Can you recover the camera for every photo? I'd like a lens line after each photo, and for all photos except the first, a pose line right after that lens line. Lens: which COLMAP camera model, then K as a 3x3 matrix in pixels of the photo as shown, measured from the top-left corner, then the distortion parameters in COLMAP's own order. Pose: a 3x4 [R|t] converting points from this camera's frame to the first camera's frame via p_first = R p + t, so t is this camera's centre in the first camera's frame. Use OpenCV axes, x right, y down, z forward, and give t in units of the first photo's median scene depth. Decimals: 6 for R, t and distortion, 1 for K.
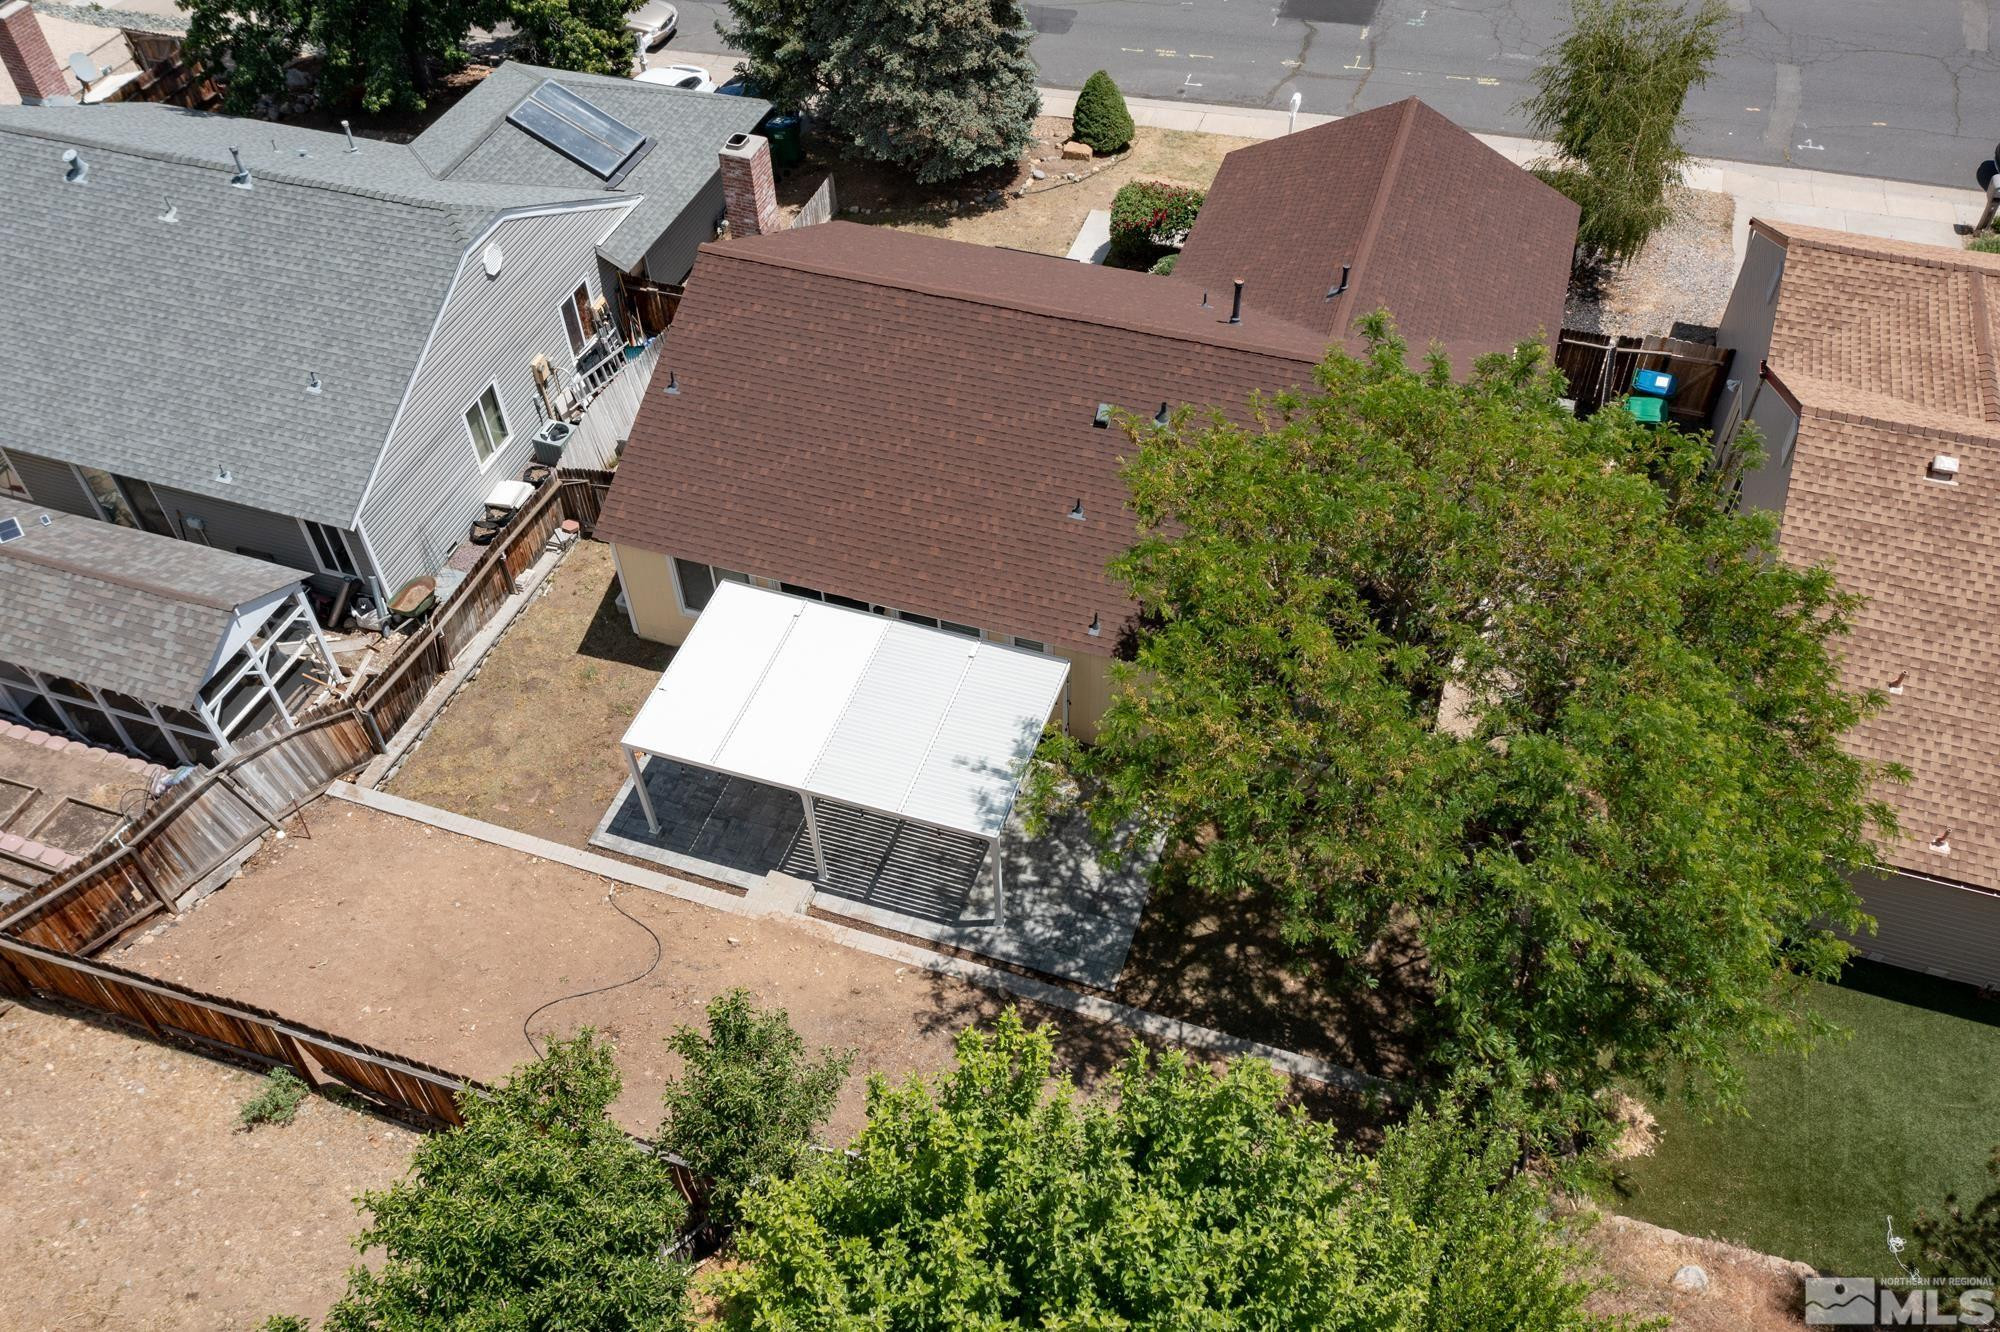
lens RADIAL K [[1556.0, 0, 1000.5], [0, 1556.0, 667.2], [0, 0, 1]] dist [0.010066, 0.000079]
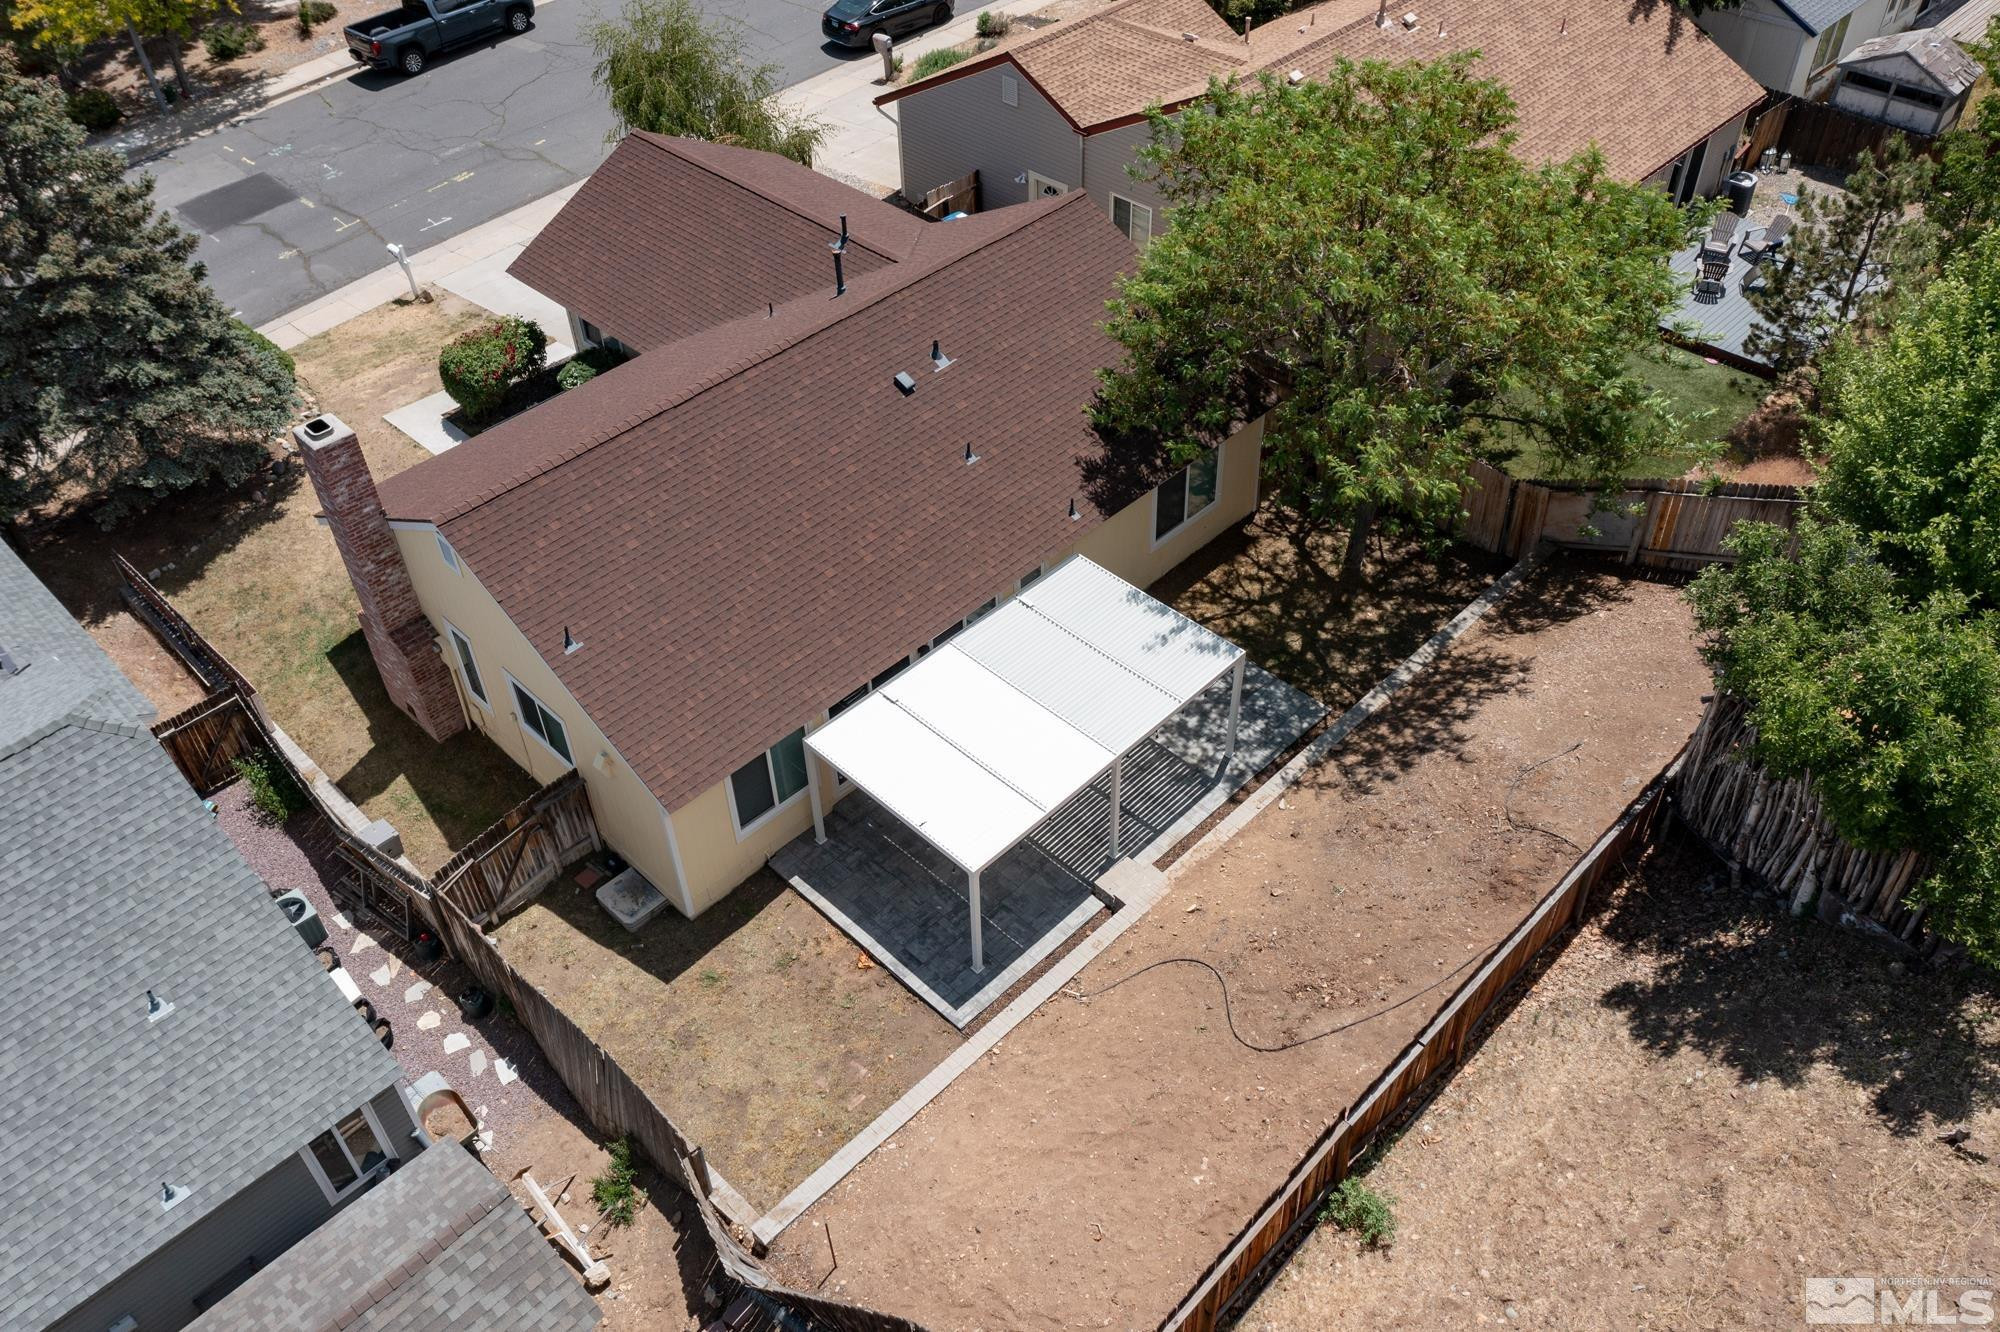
lens RADIAL K [[1567.4, 0, 998.3], [0, 1567.4, 663.3], [0, 0, 1]] dist [-0.004289, 0.008295]
pose [[0.436618, -0.605366, 0.665505, -0.707443], [0.677050, 0.708229, 0.200037, -0.193345], [-0.592426, 0.363241, 0.719088, 0.270516]]
